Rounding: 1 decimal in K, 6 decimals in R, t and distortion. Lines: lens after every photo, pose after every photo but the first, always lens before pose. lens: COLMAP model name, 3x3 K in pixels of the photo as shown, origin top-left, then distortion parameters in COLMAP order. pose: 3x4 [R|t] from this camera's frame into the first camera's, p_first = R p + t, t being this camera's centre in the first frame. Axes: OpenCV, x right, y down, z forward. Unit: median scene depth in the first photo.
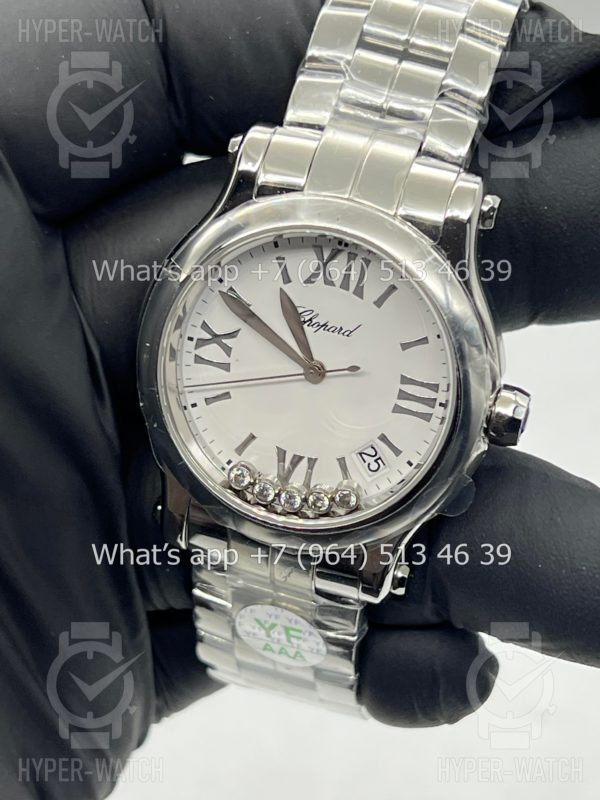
lens RADIAL K [[1859.2, 0, 300.0], [0, 1859.2, 400.0], [0, 0, 1]] dist [0.183851, 0.033571]
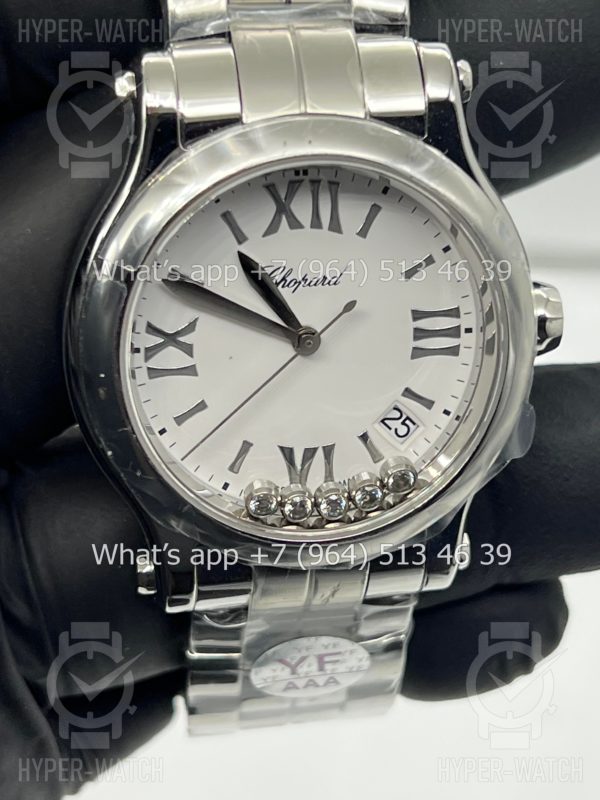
lens RADIAL K [[1859.2, 0, 300.0], [0, 1859.2, 400.0], [0, 0, 1]] dist [0.183851, 0.033571]
pose [[0.887924, -0.321007, 0.329463, -0.260056], [0.298558, 0.947054, 0.118115, -0.084726], [-0.349936, -0.006514, 0.936751, 0.267751]]
